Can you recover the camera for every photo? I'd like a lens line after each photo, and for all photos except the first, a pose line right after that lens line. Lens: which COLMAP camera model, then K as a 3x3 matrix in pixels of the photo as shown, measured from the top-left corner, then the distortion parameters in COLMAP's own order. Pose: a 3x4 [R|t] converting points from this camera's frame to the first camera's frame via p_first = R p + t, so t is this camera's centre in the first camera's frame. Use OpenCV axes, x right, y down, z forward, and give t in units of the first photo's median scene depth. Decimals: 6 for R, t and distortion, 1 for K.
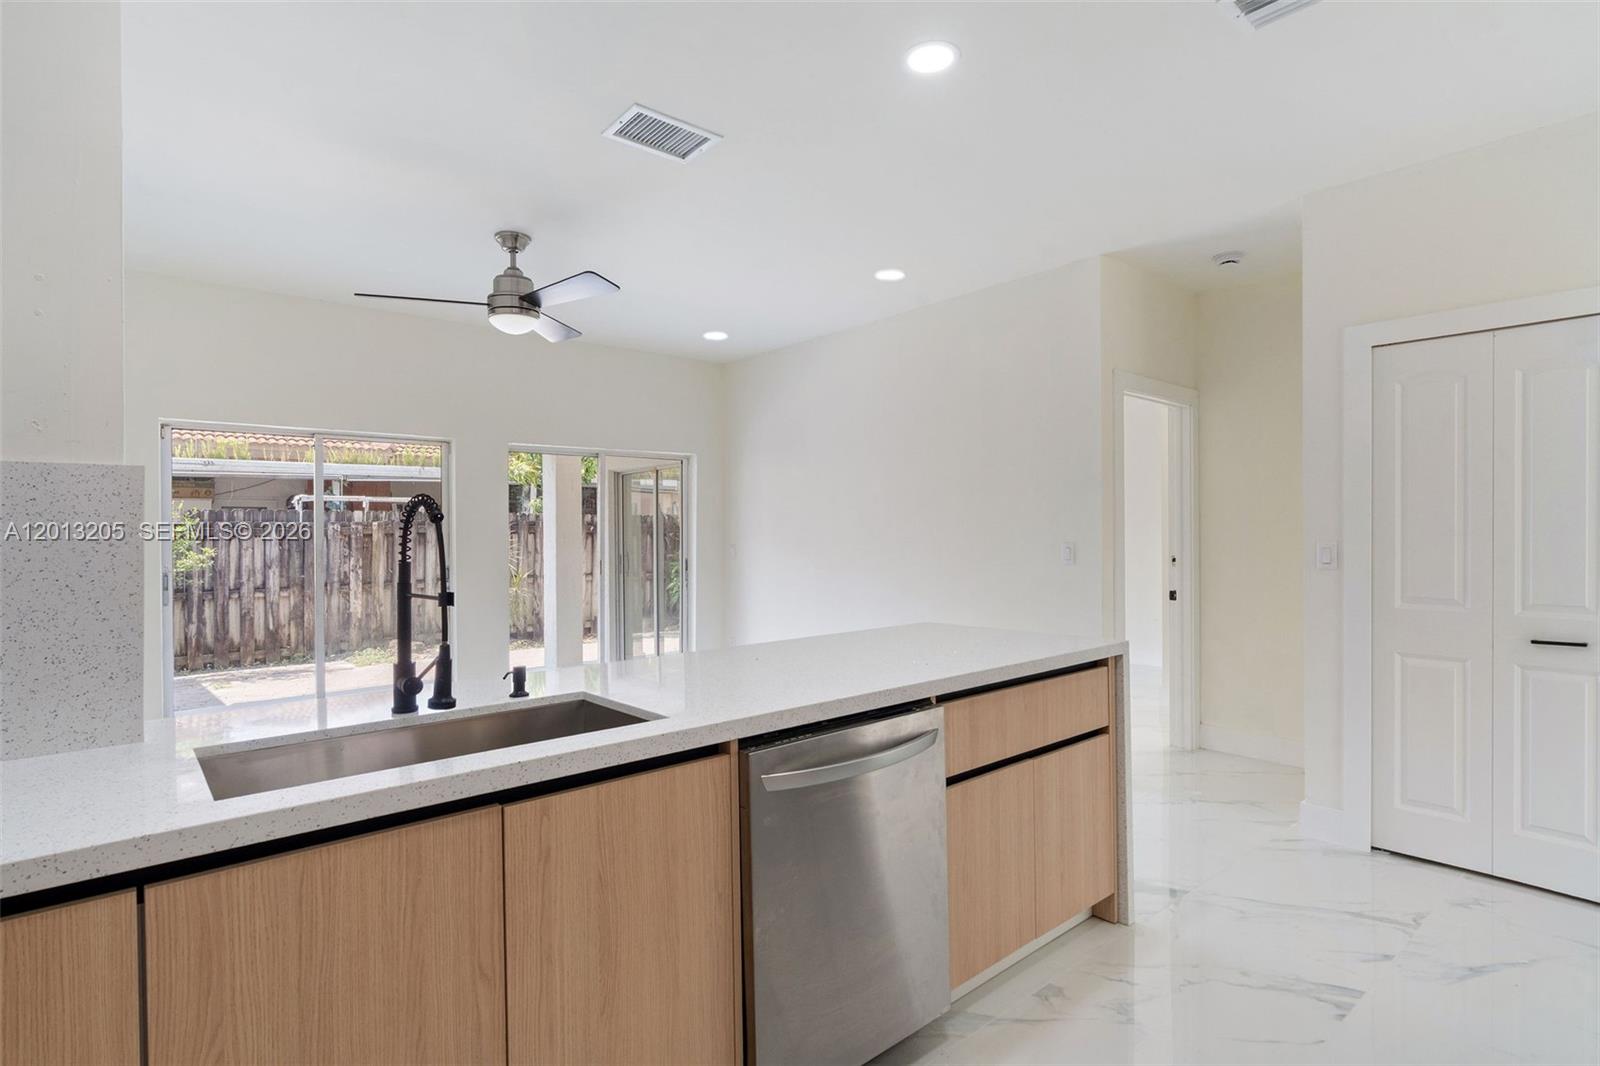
lens RADIAL K [[813.6, 0, 797.7], [0, 813.6, 539.7], [0, 0, 1]] dist [0.002059, 0.000530]
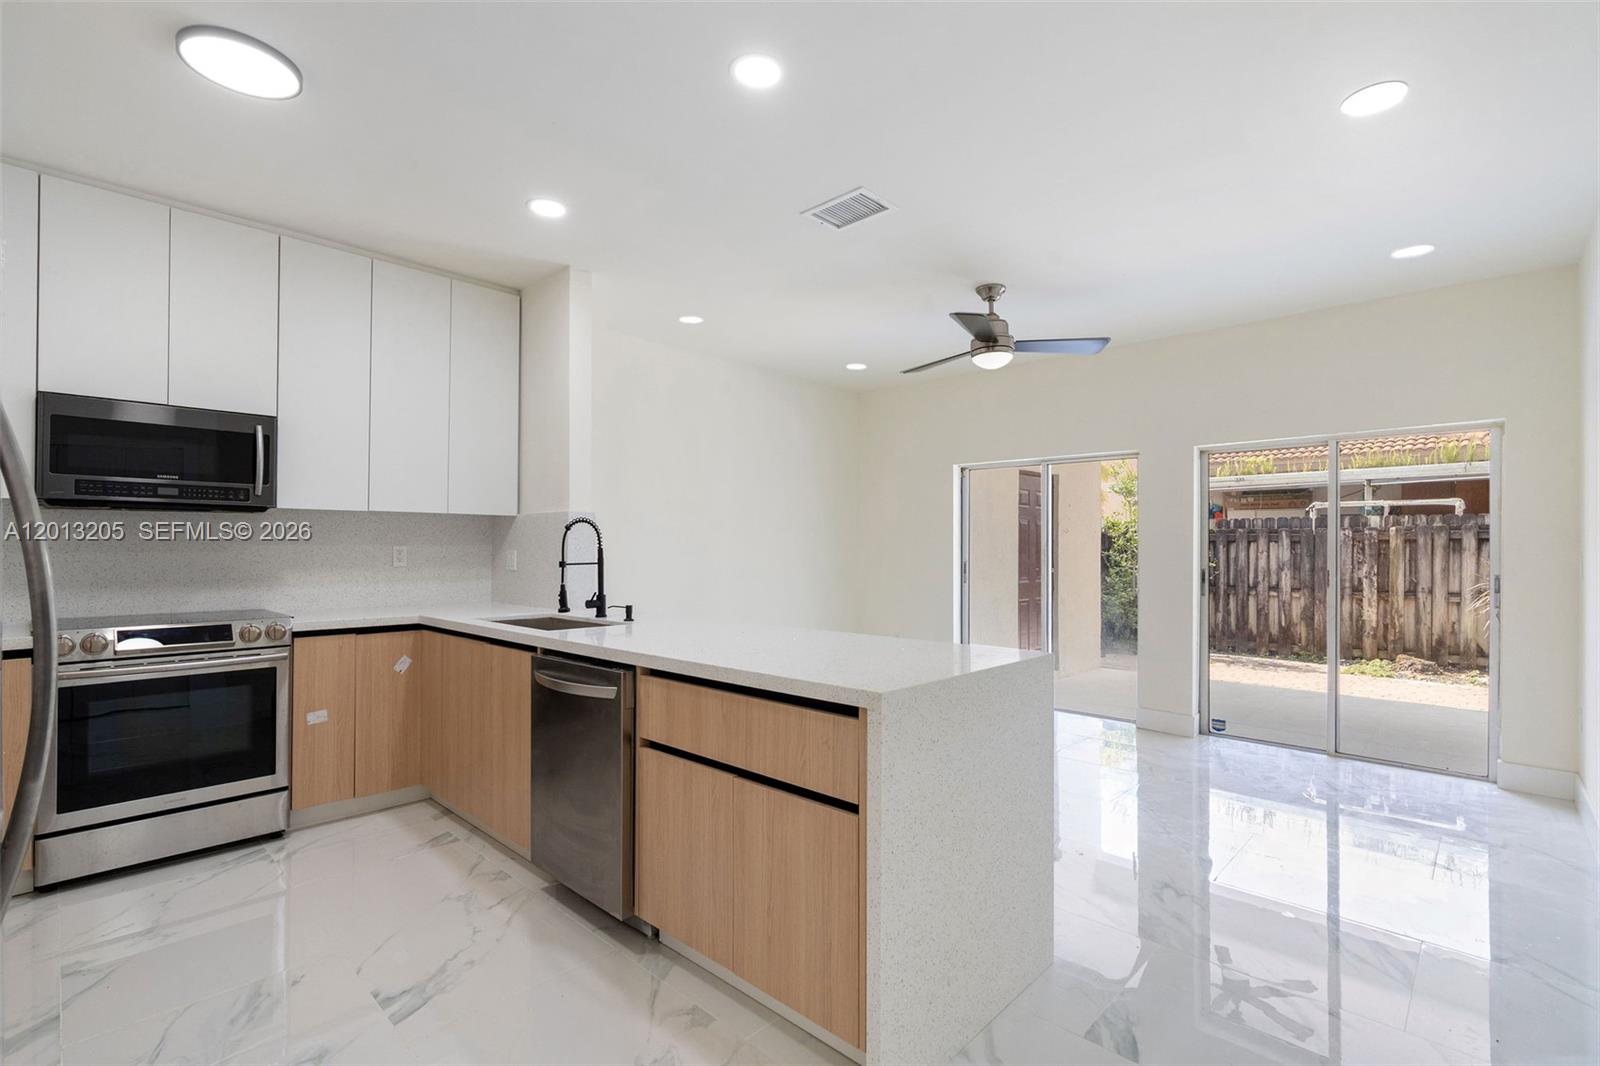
lens RADIAL K [[738.5, 0, 793.6], [0, 738.5, 538.8], [0, 0, 1]] dist [-0.006539, -0.000242]
pose [[0.093136, 0.002563, -0.995650, 0.280967], [-0.012712, 0.999918, 0.001385, -0.000643], [0.995572, 0.012528, 0.093161, 0.245187]]
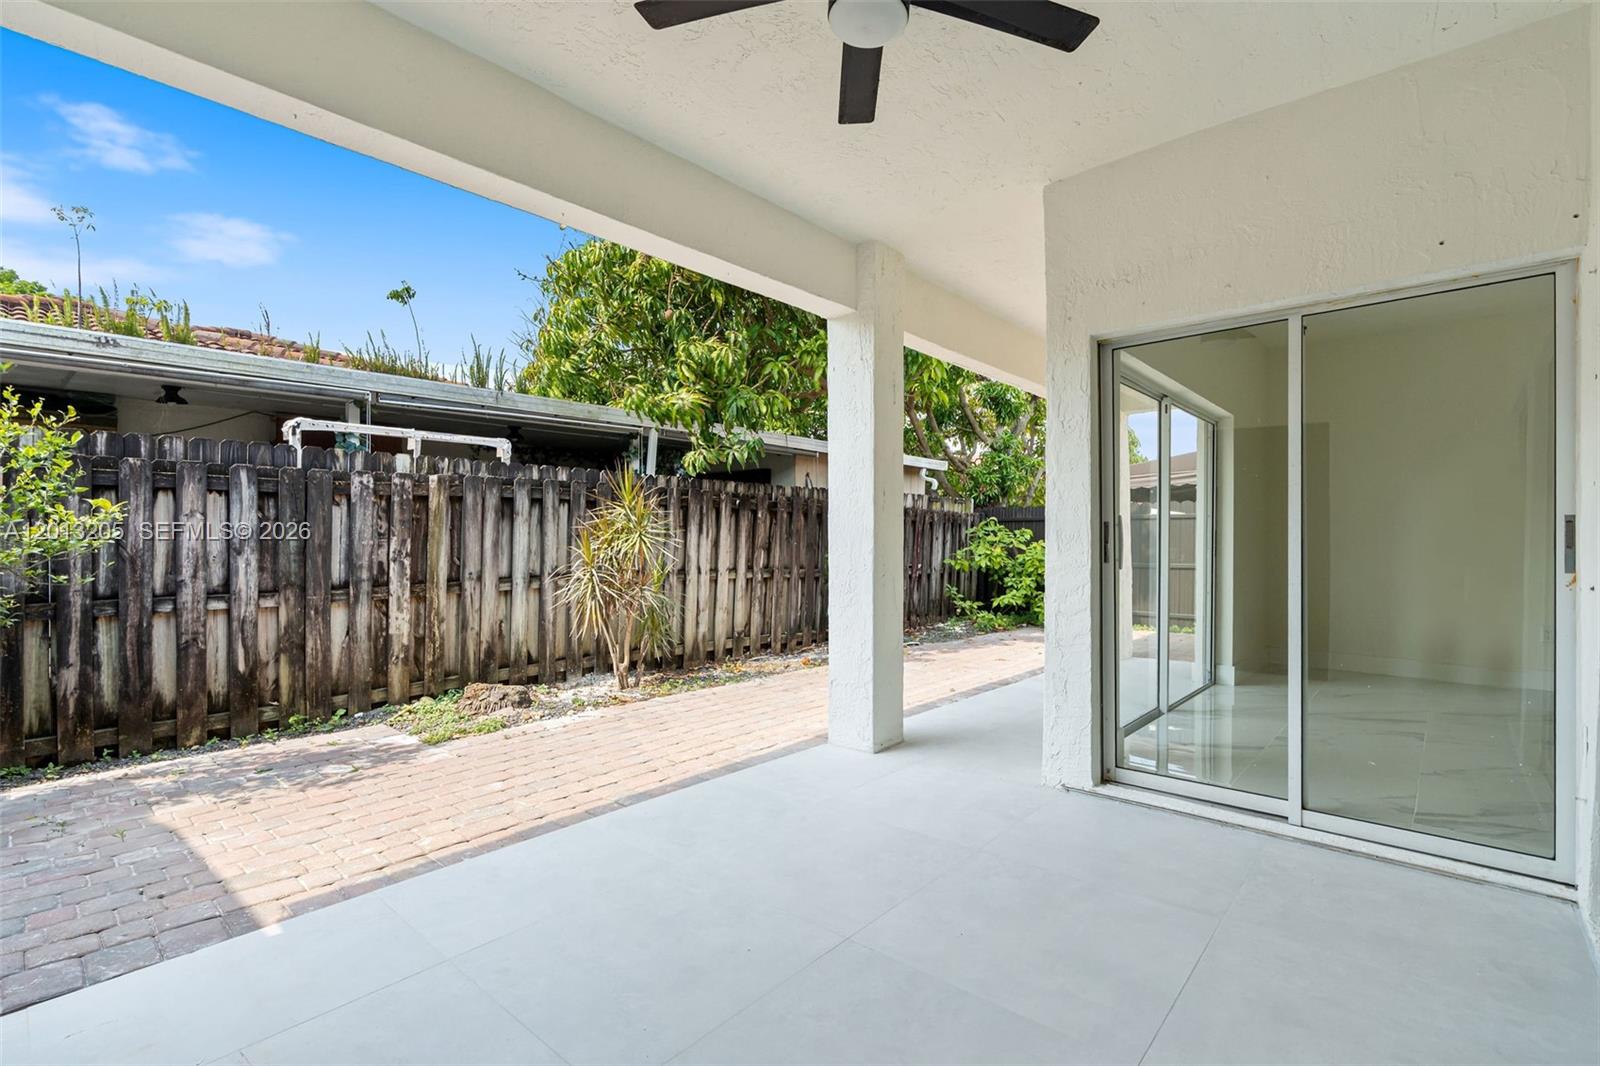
lens RADIAL K [[733.5, 0, 802.9], [0, 733.5, 550.3], [0, 0, 1]] dist [0.000158, 0.000332]
pose [[0.990964, 0.005528, 0.134016, -0.353445], [-0.006475, 0.999957, 0.006628, 0.027380], [-0.133973, -0.007435, 0.990957, 0.487459]]
